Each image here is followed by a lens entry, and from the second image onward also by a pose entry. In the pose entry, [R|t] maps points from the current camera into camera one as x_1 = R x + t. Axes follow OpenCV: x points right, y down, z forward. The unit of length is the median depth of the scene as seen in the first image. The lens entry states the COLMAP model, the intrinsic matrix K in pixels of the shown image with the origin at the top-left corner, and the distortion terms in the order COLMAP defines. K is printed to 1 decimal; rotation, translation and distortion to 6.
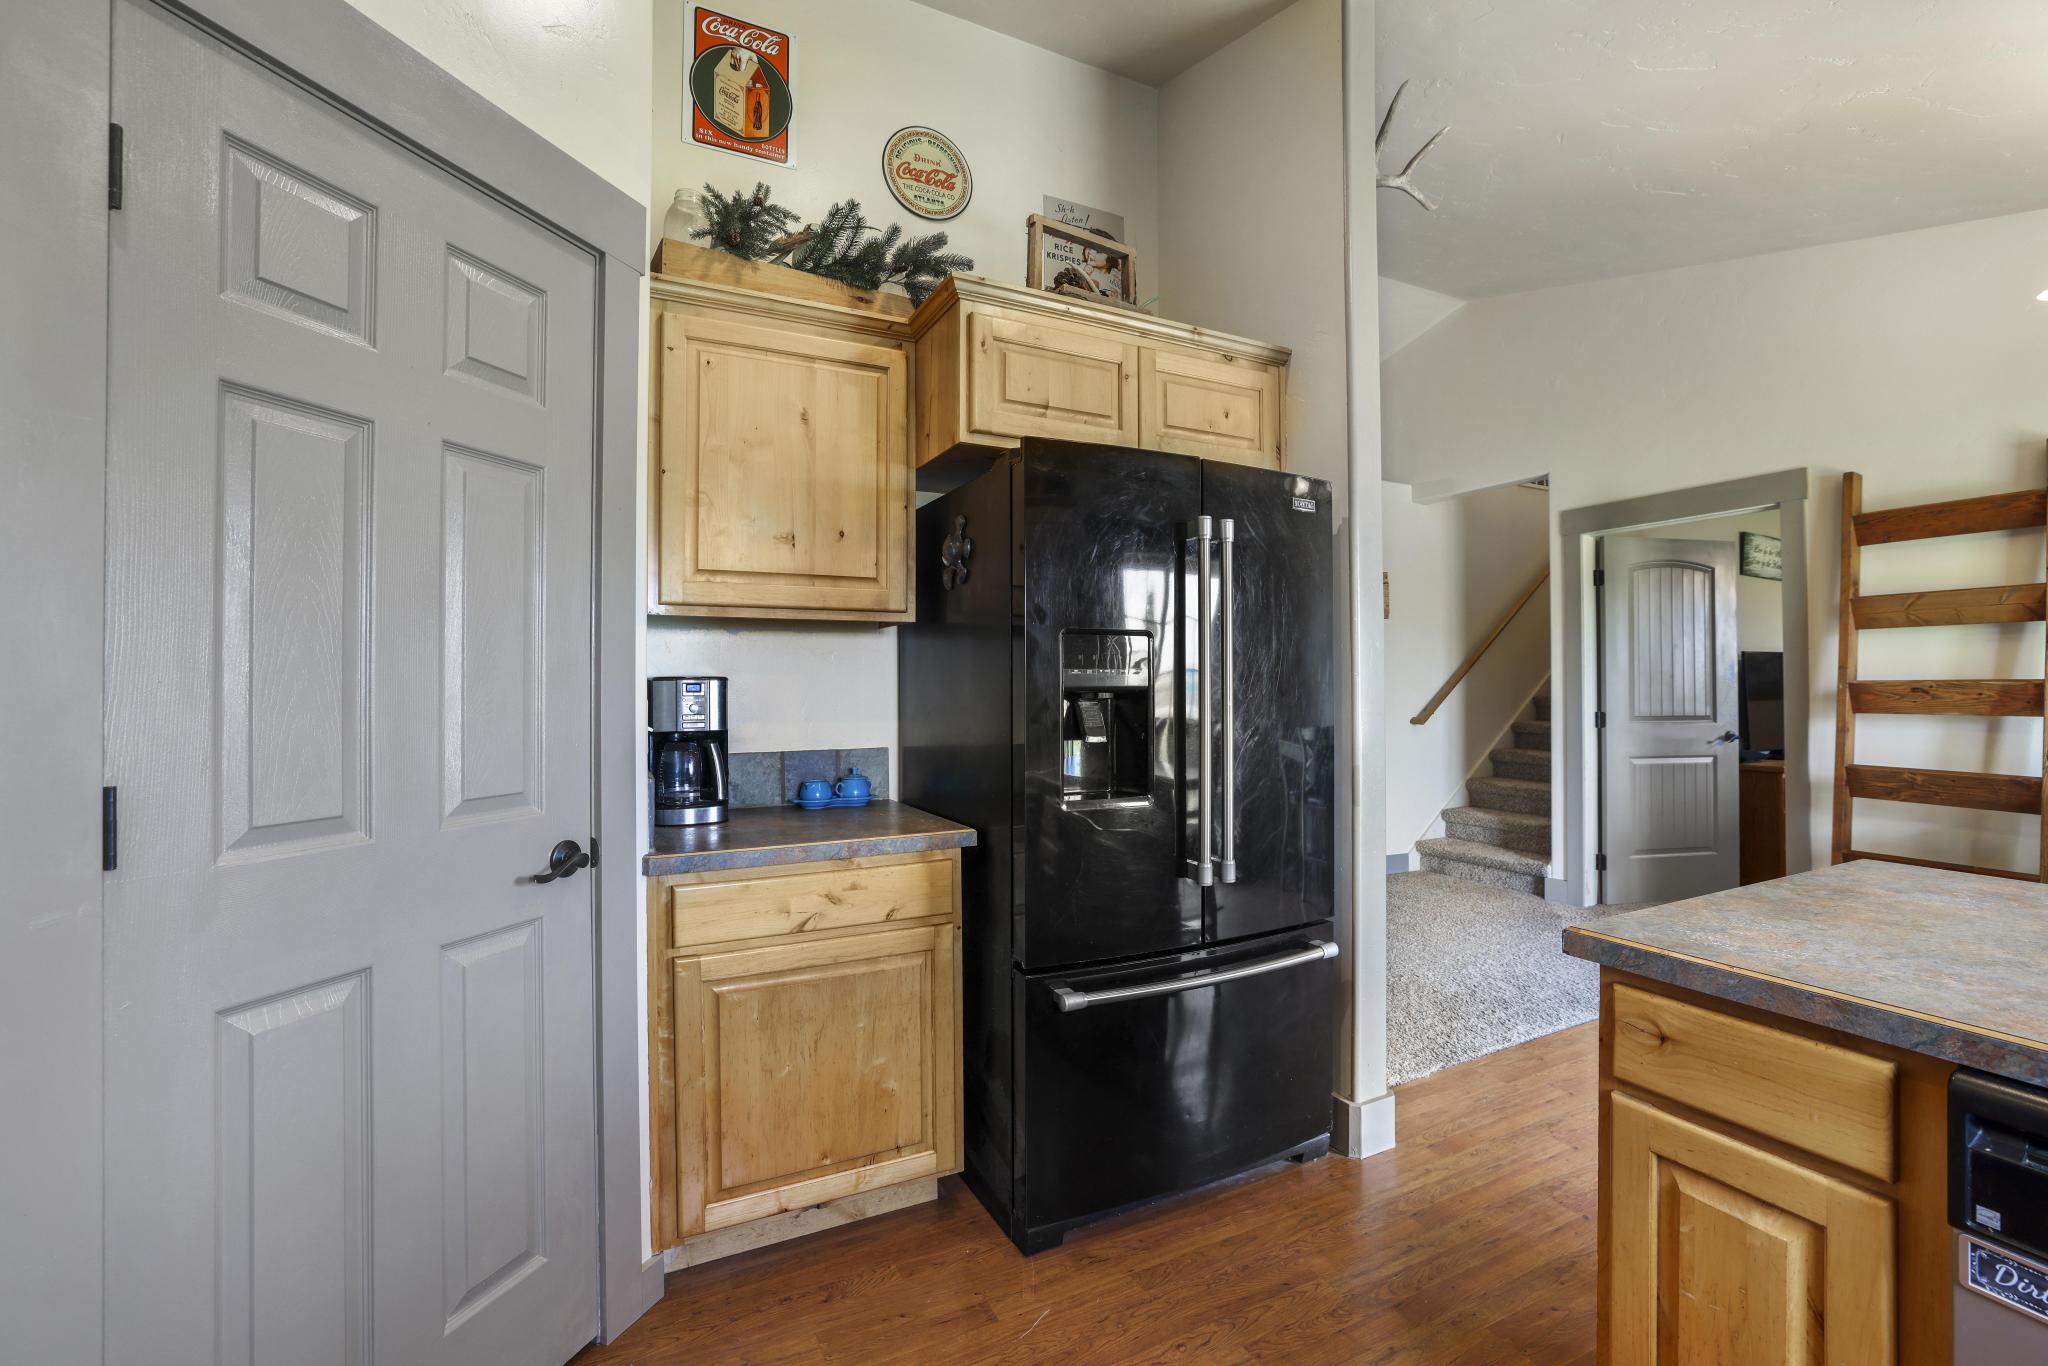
lens RADIAL K [[863.6, 0, 1019.3], [0, 863.6, 677.2], [0, 0, 1]] dist [-0.028633, 0.000638]
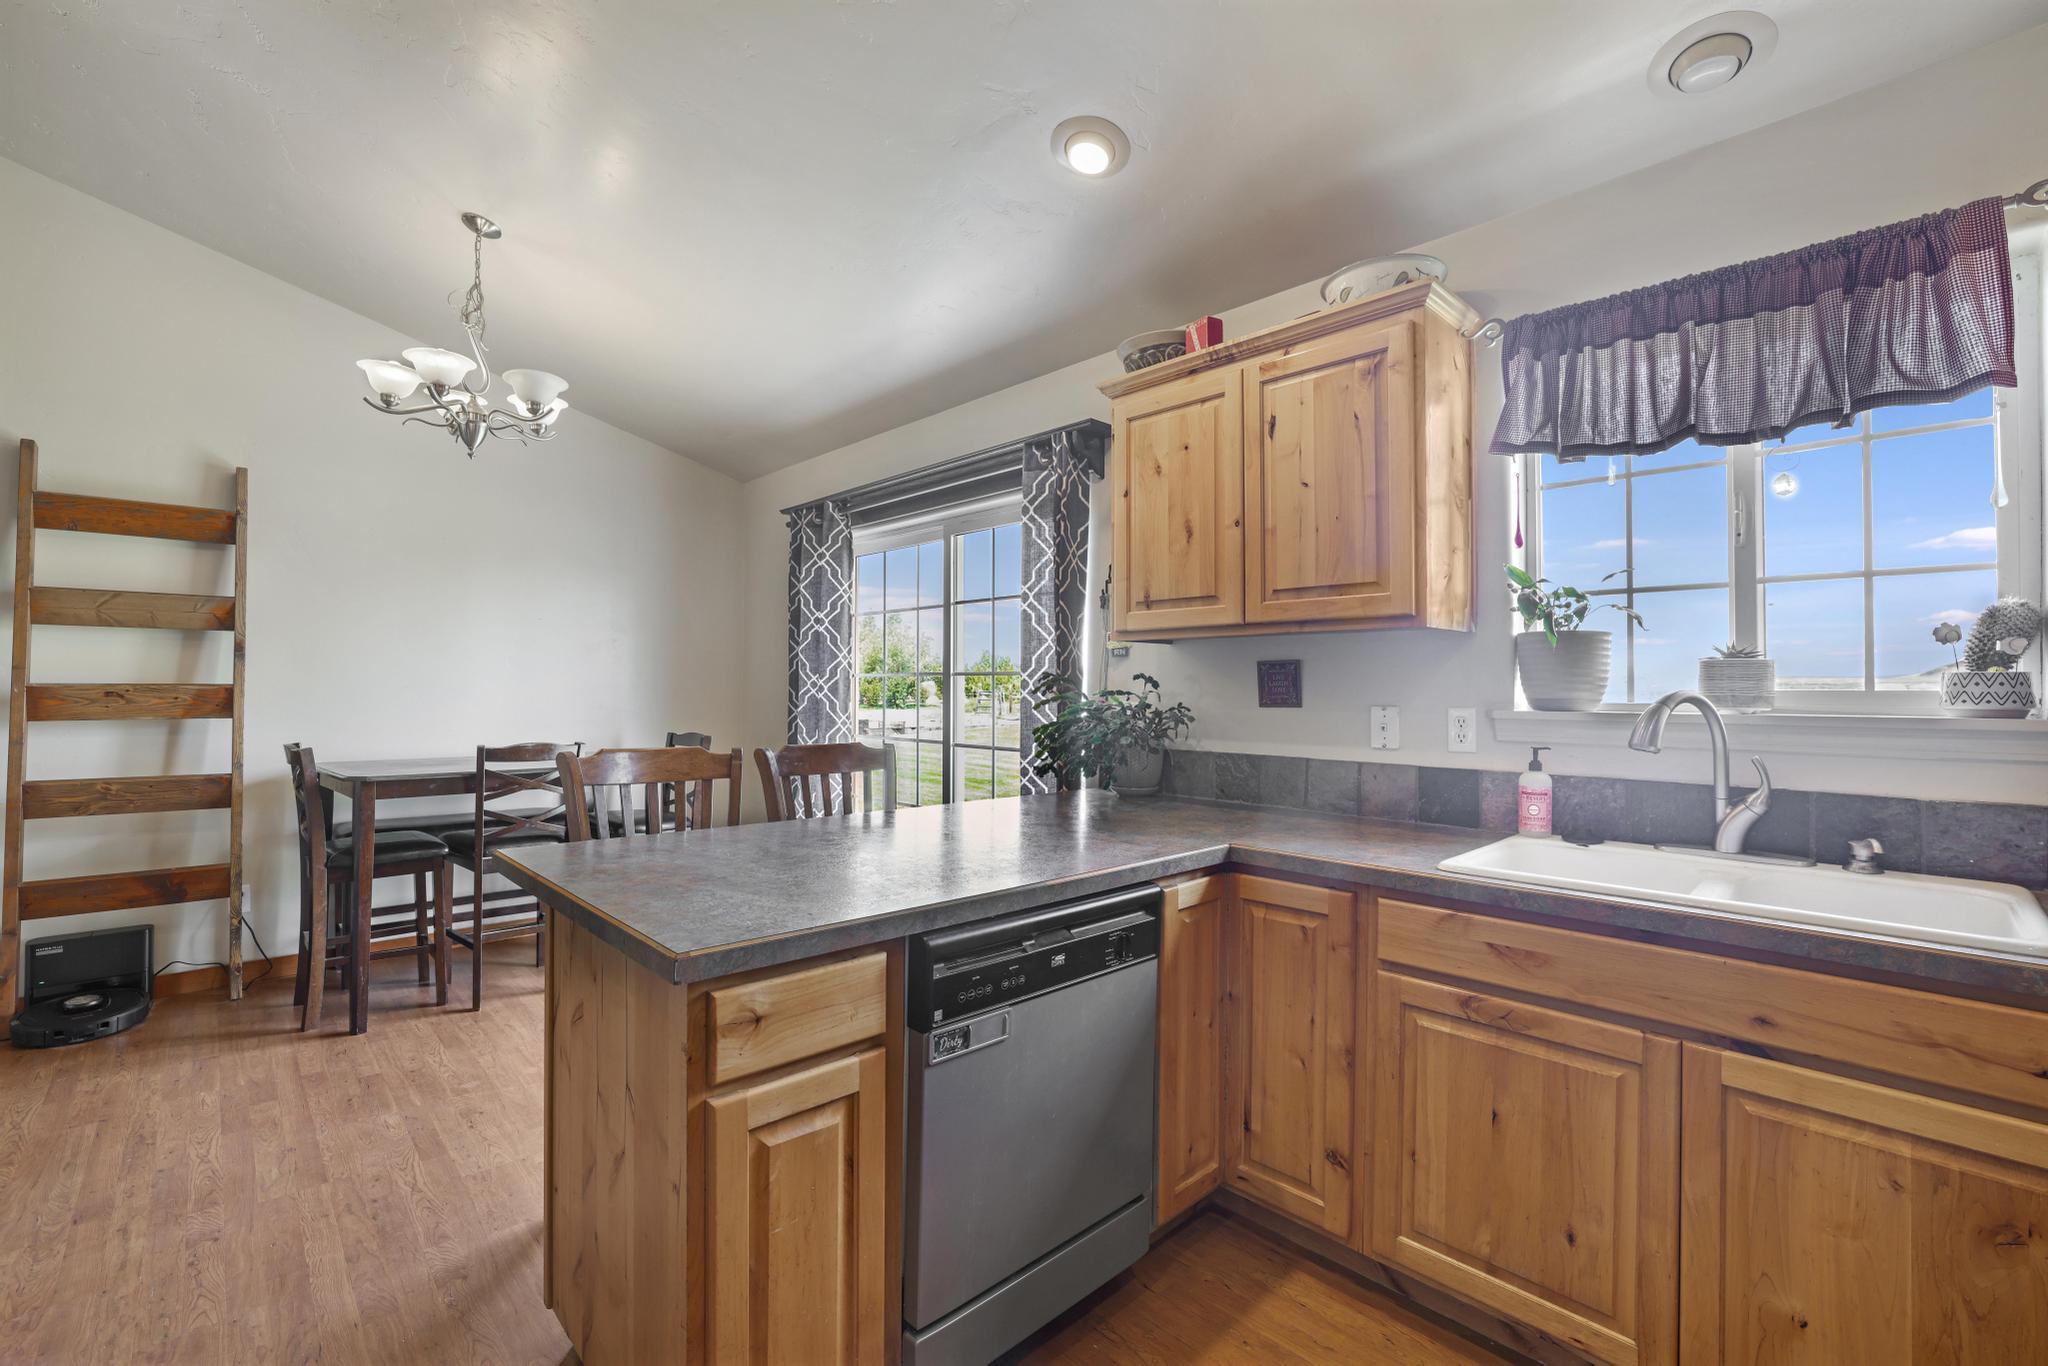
lens RADIAL K [[863.6, 0, 1015.9], [0, 863.6, 684.0], [0, 0, 1]] dist [-0.028633, 0.000638]
pose [[-0.294974, 0.006988, 0.955480, -0.167234], [-0.014627, 0.999823, -0.011828, 0.000099], [-0.955393, -0.017465, -0.294820, 0.421639]]
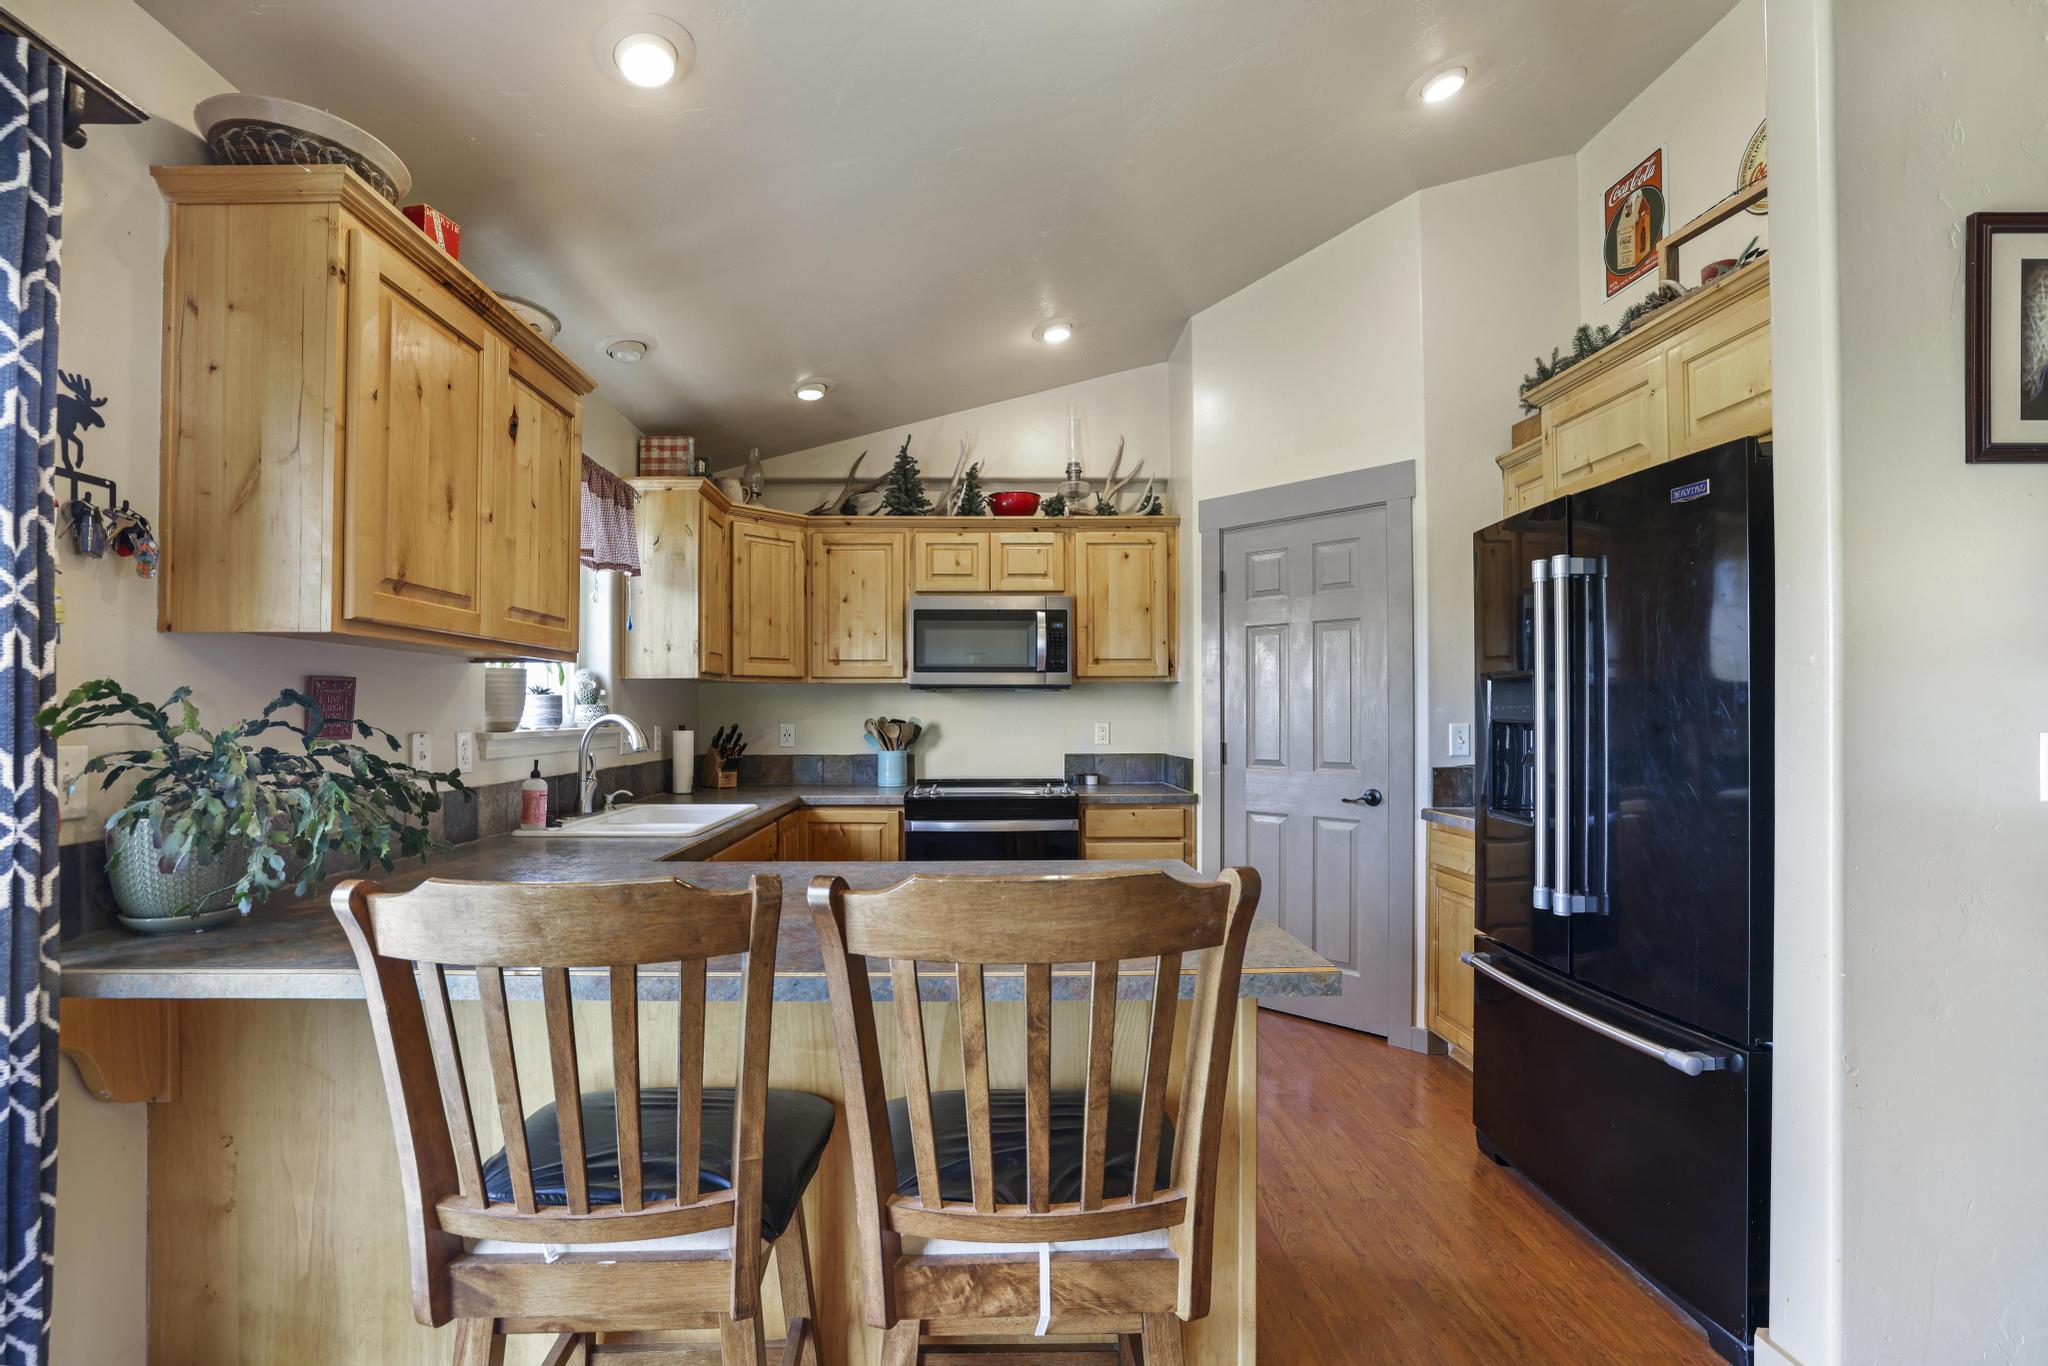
lens RADIAL K [[863.6, 0, 1017.7], [0, 863.6, 703.1], [0, 0, 1]] dist [-0.028633, 0.000638]
pose [[-0.393880, -0.006738, -0.919137, 1.133447], [0.012848, 0.999835, -0.012835, -0.004645], [0.919072, -0.016864, -0.393728, 0.653422]]
